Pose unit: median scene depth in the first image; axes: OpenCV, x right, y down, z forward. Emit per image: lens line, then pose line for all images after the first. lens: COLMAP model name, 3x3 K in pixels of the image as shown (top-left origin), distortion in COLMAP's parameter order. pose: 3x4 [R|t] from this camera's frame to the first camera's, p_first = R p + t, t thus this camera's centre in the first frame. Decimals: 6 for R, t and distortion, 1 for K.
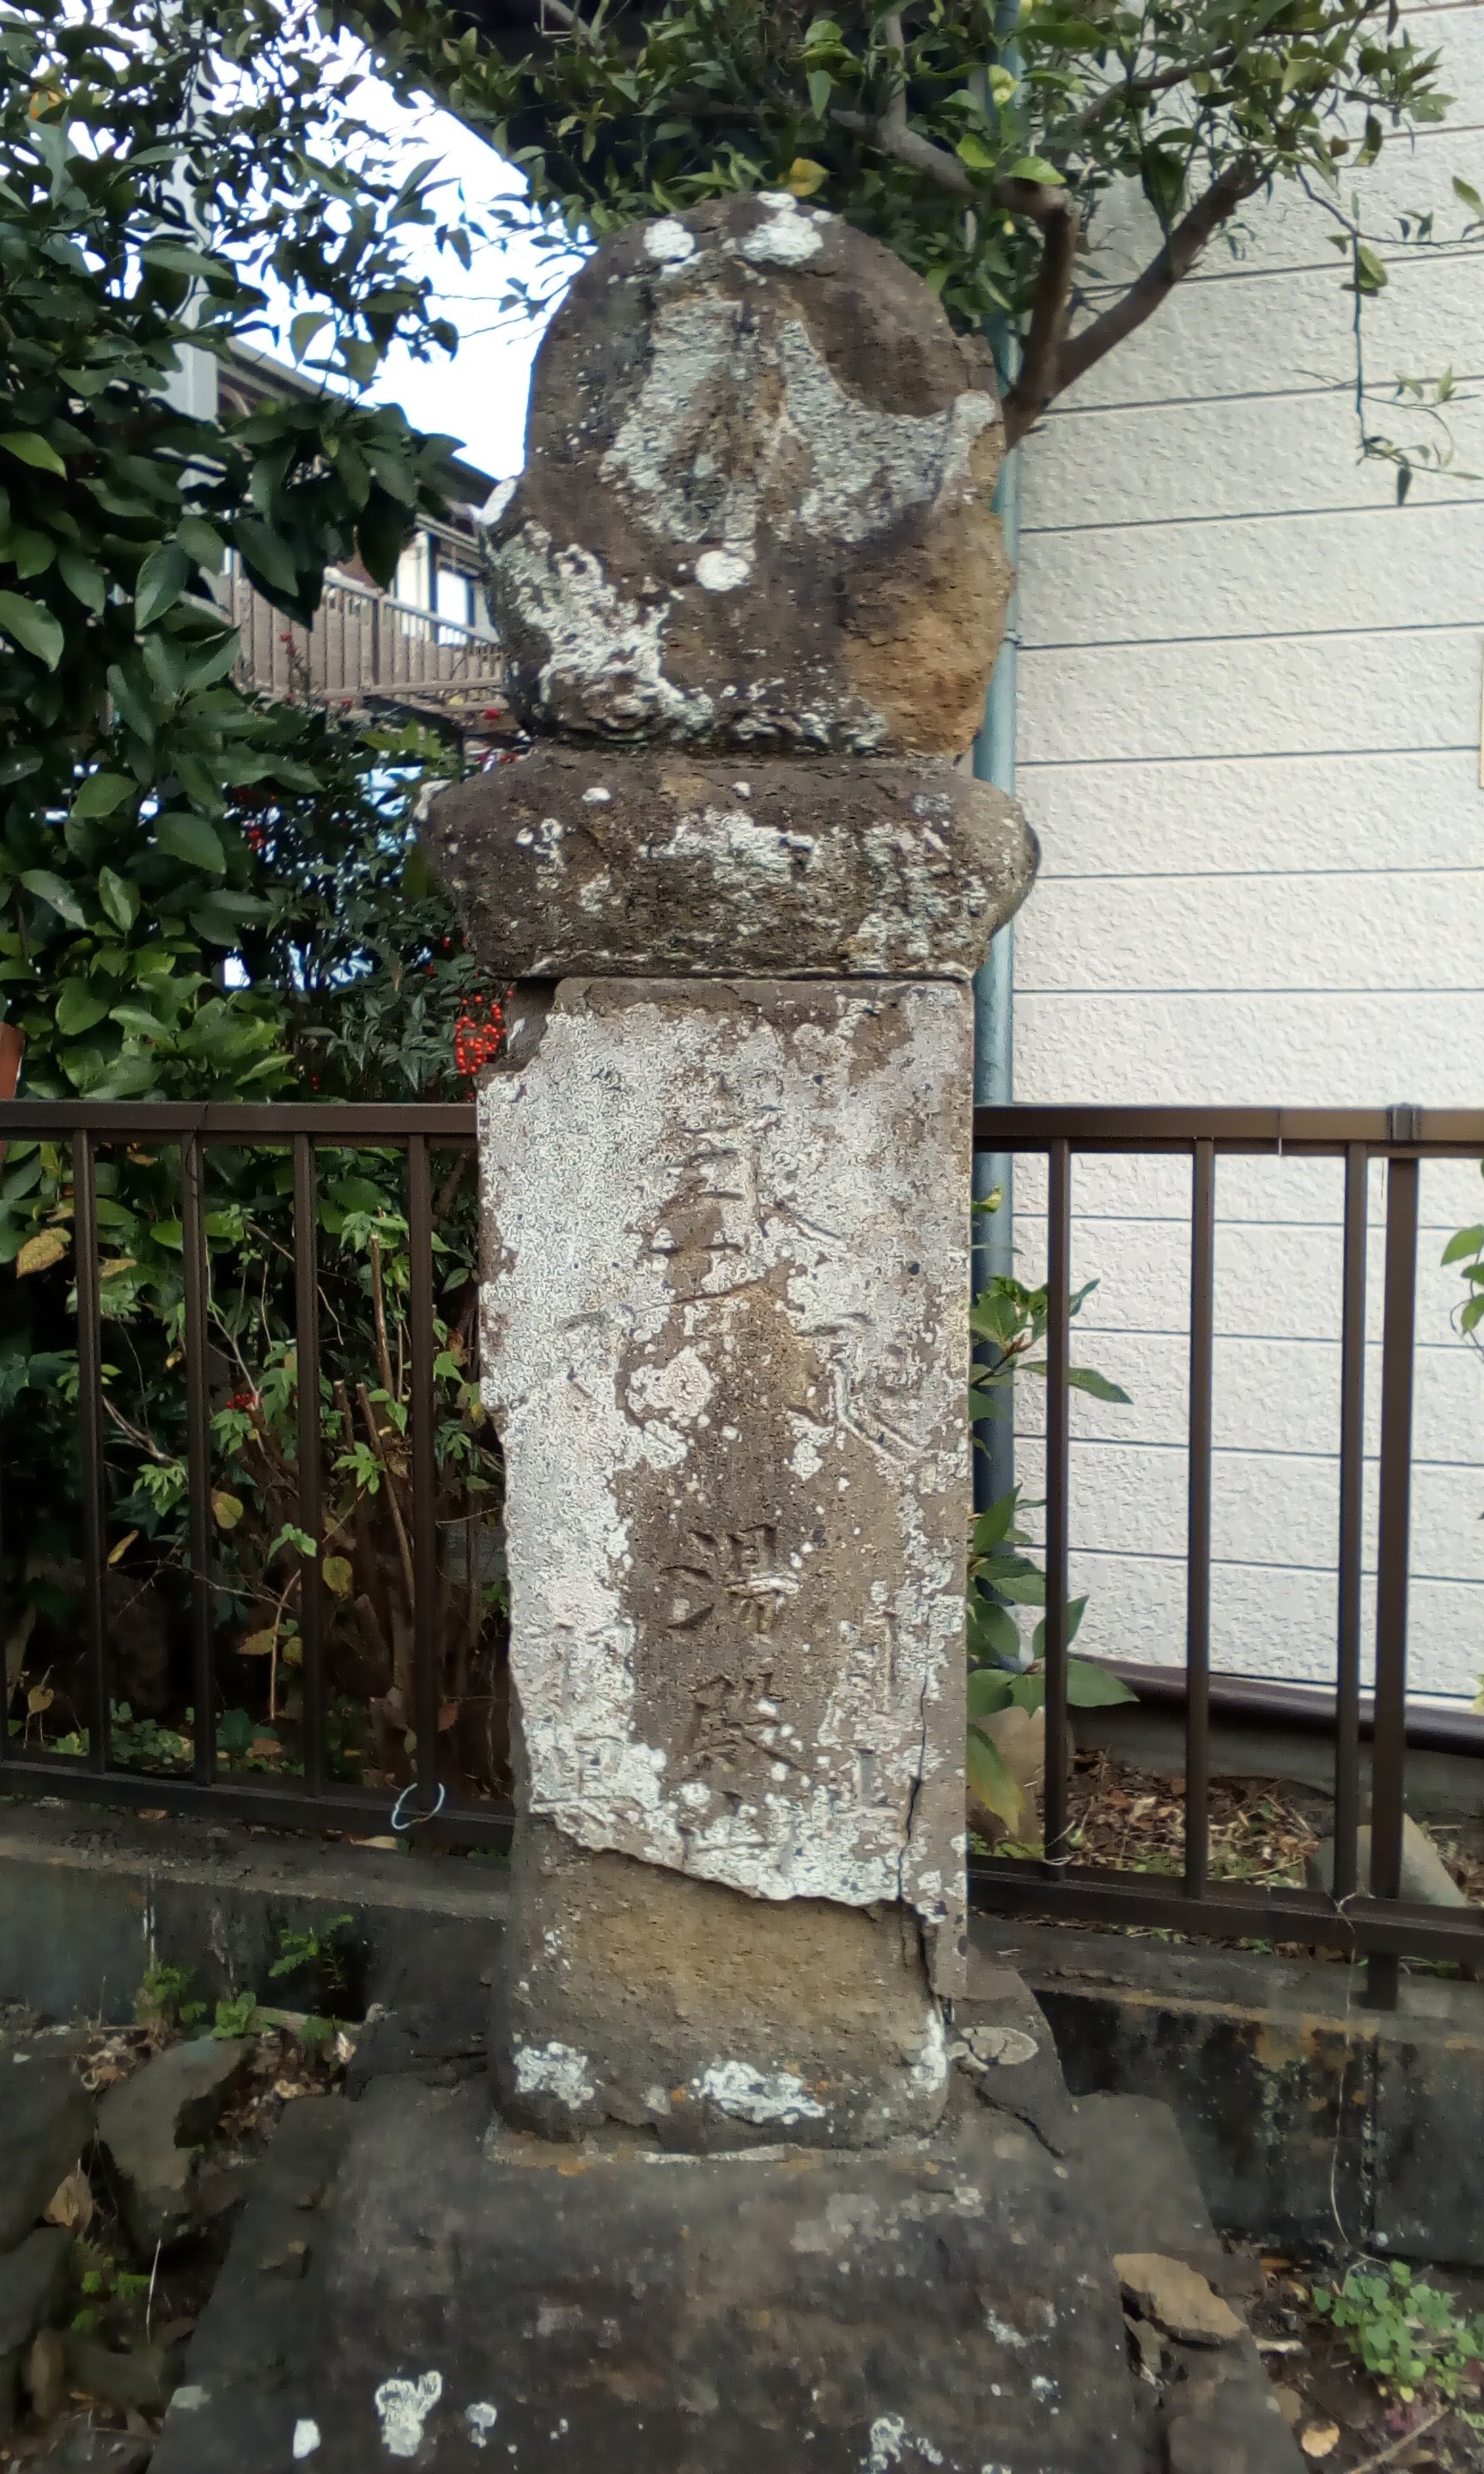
lens RADIAL K [[2326.8, 0, 742.0], [0, 2326.8, 1237.0], [0, 0, 1]] dist [0.101370, -0.247013]
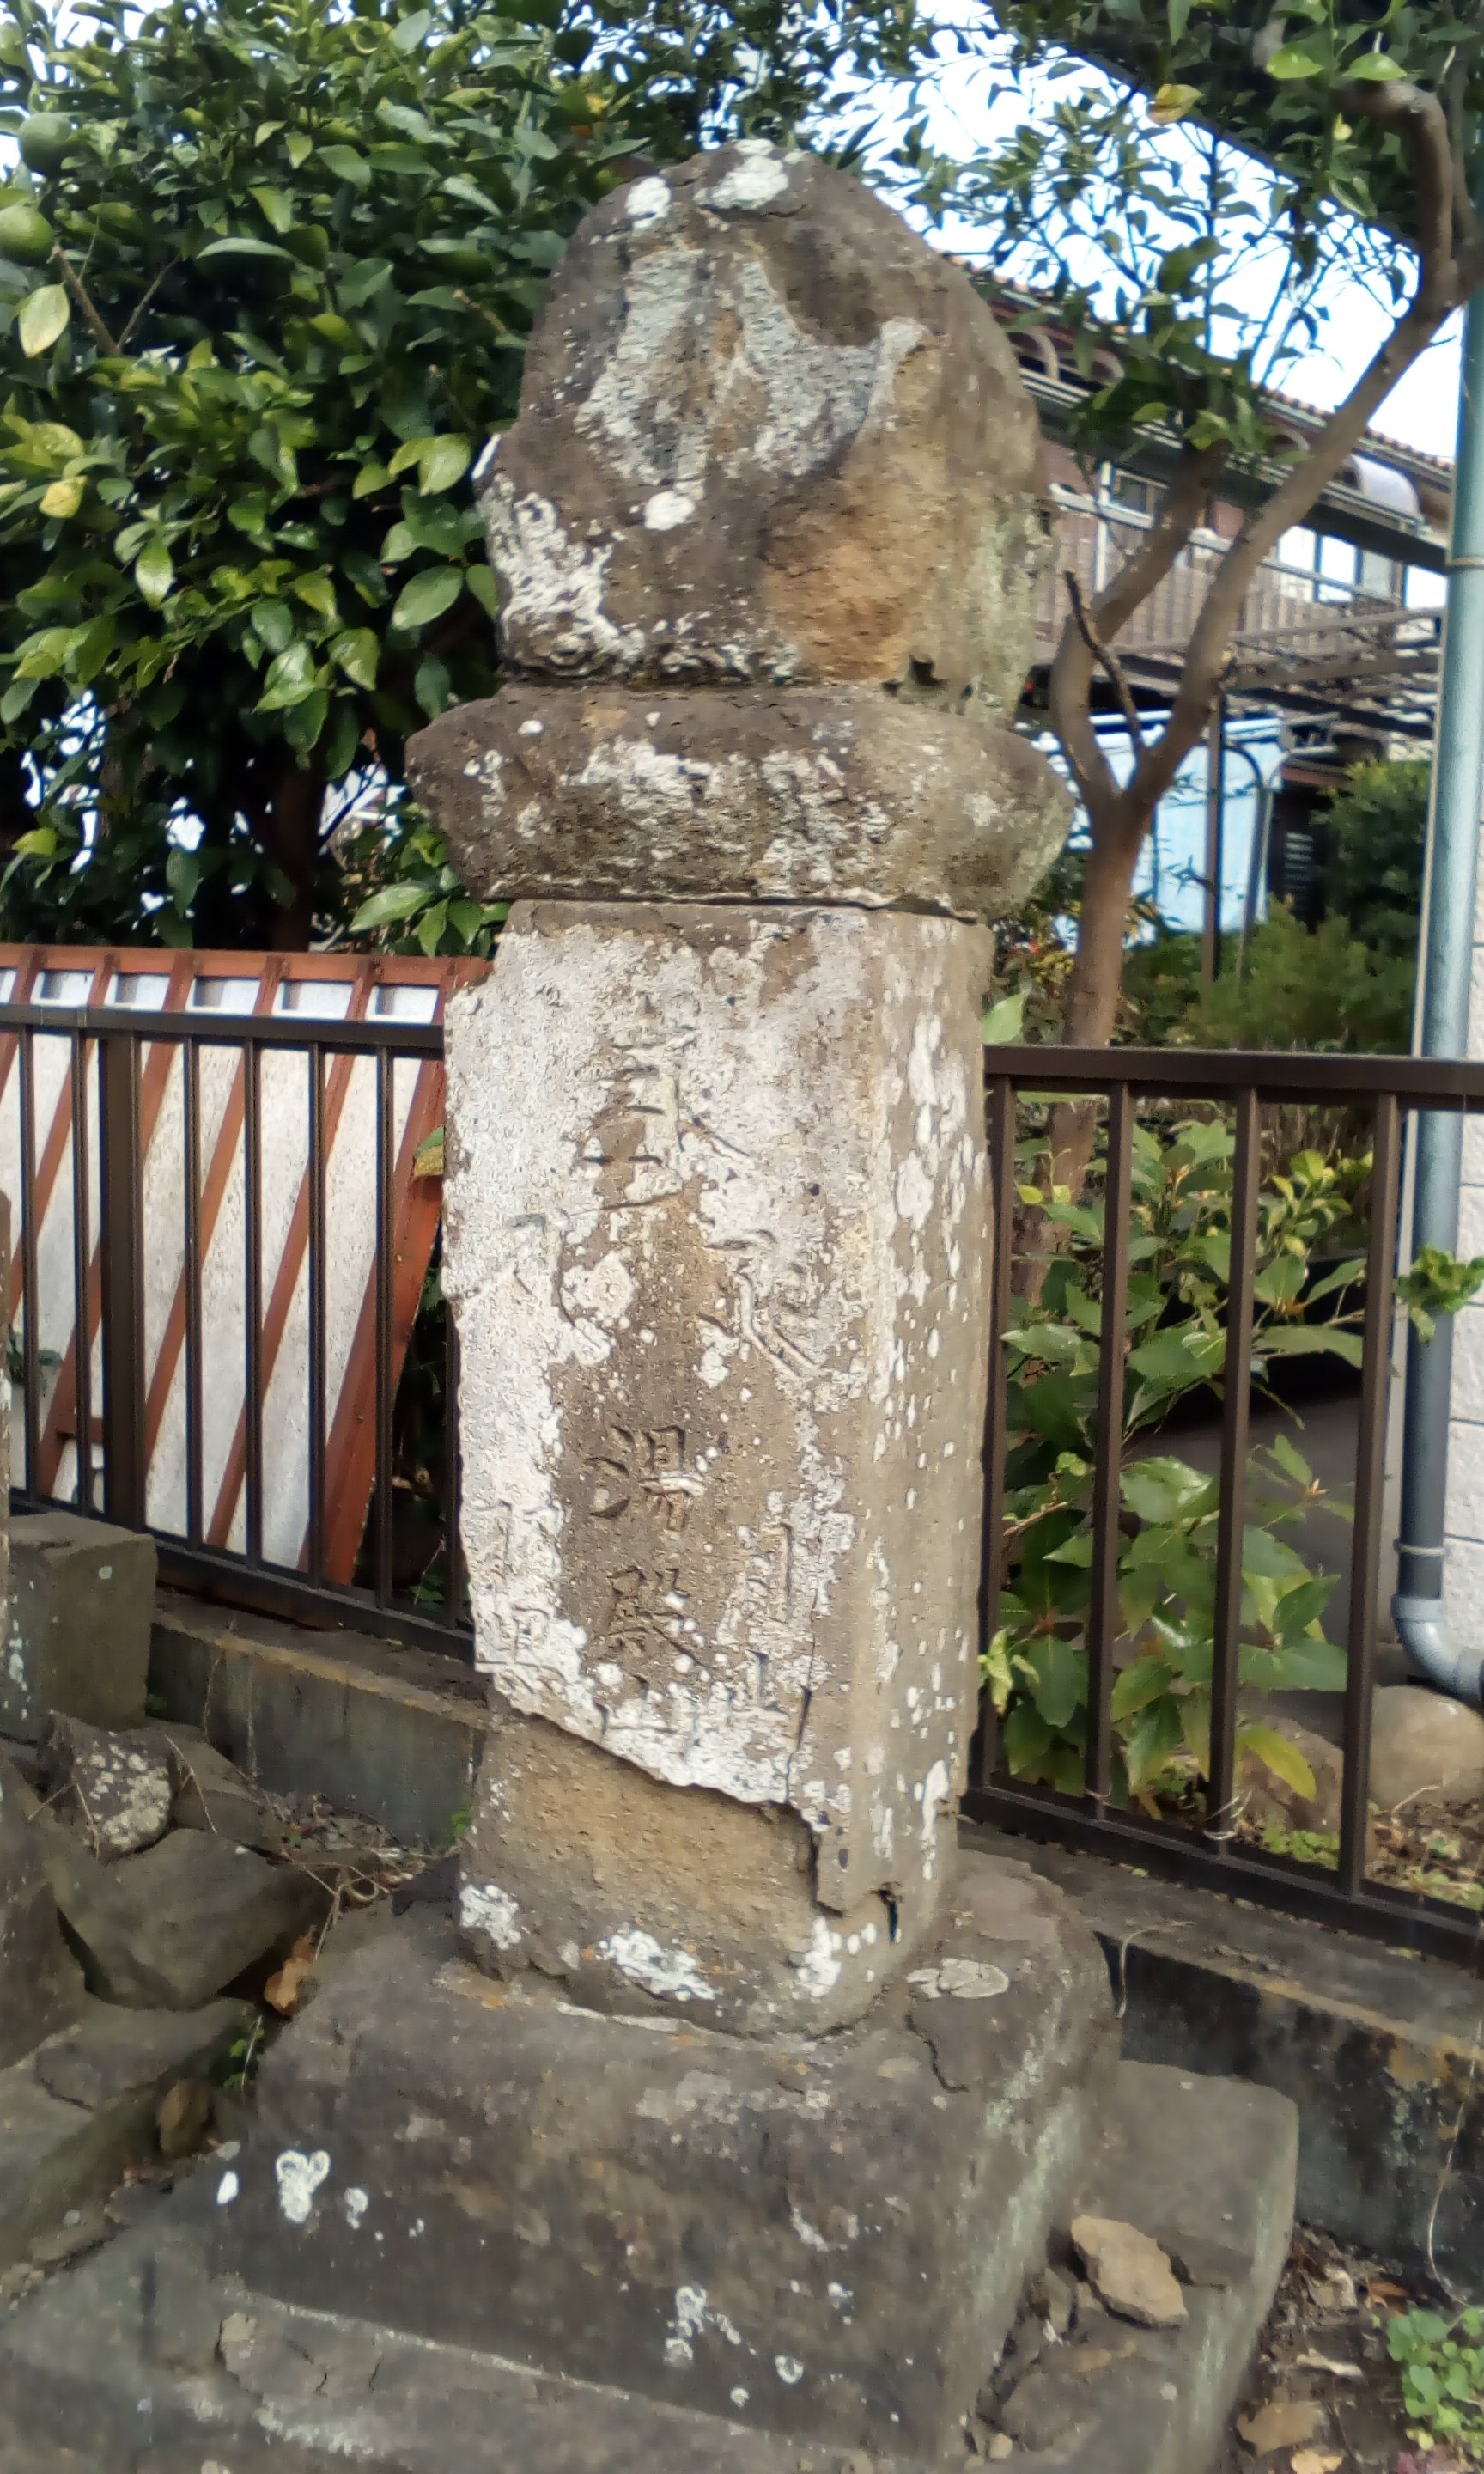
lens RADIAL K [[2326.8, 0, 742.0], [0, 2326.8, 1237.0], [0, 0, 1]] dist [0.101370, -0.247013]
pose [[0.923333, 0.064270, -0.378584, 0.432724], [-0.059292, 0.997932, 0.024805, 0.010851], [0.379395, -0.000456, 0.925235, 0.044269]]
